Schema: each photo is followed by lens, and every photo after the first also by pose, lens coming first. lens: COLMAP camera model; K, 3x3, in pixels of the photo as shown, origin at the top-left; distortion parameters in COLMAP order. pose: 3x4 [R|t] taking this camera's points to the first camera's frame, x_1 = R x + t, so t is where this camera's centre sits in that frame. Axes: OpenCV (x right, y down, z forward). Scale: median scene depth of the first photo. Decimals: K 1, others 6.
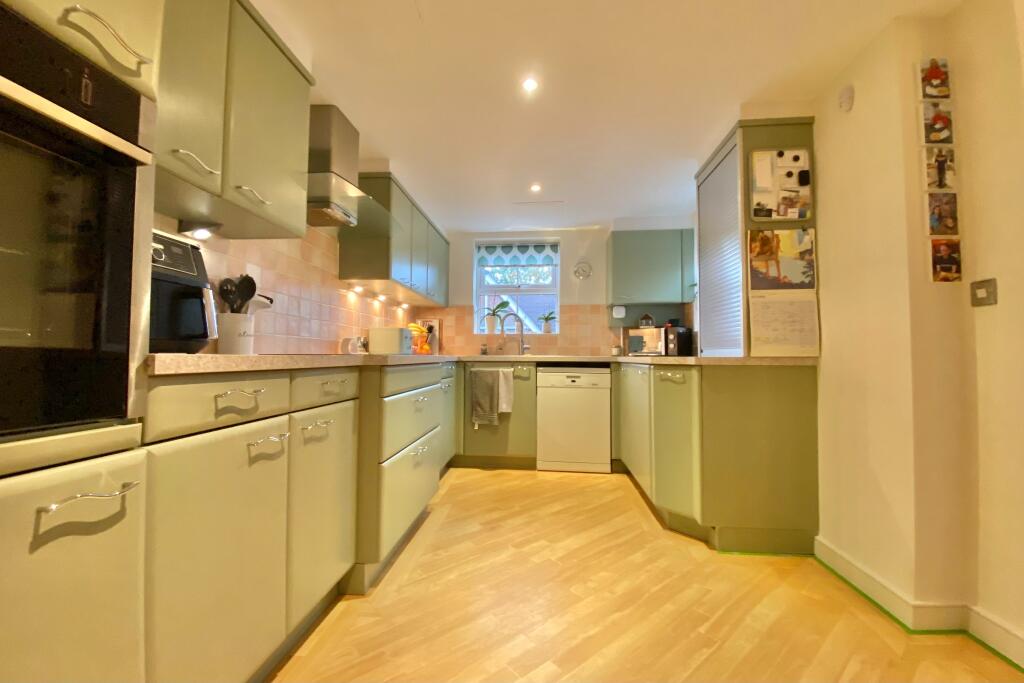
lens RADIAL K [[412.4, 0, 512.0], [0, 412.4, 341.5], [0, 0, 1]] dist [0.036058, -0.027058]
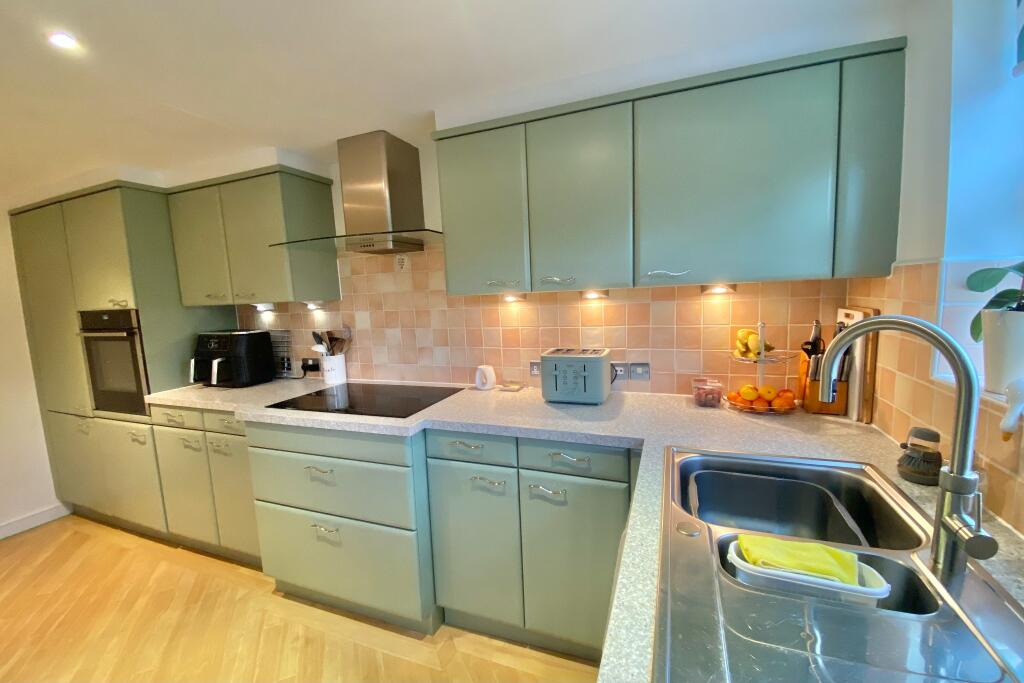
lens RADIAL K [[412.4, 0, 512.0], [0, 412.4, 341.5], [0, 0, 1]] dist [0.036058, -0.027058]
pose [[-0.279921, 0.123711, -0.952019, 0.850859], [0.074133, 0.991487, 0.107043, -0.342393], [0.957156, -0.040613, -0.286709, 3.155152]]
